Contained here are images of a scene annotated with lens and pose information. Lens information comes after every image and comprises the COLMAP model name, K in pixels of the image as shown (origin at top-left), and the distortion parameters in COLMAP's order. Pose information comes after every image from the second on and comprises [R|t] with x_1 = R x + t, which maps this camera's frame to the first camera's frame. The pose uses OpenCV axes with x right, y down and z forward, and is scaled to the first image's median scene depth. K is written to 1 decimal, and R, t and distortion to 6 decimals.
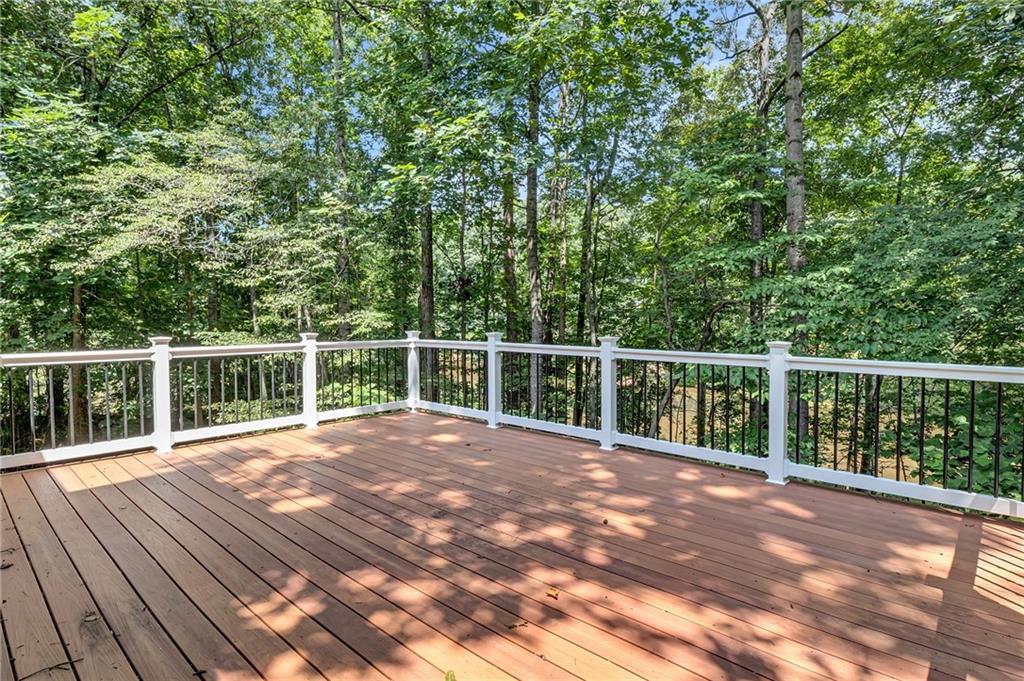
lens RADIAL K [[529.6, 0, 512.7], [0, 529.6, 336.0], [0, 0, 1]] dist [0.001810, -0.000040]
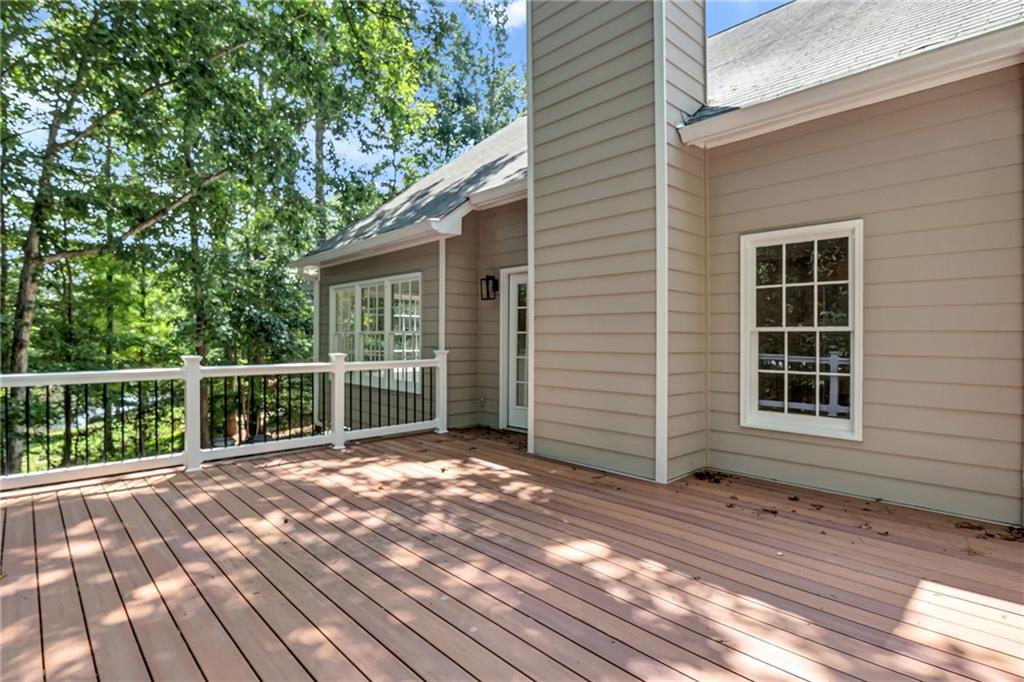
lens RADIAL K [[529.6, 0, 512.4], [0, 529.6, 337.0], [0, 0, 1]] dist [0.001810, -0.000040]
pose [[-0.996559, -0.001695, 0.082864, -0.407950], [0.002330, 0.998823, 0.048448, -0.091517], [-0.082848, 0.048474, -0.995383, 2.108785]]
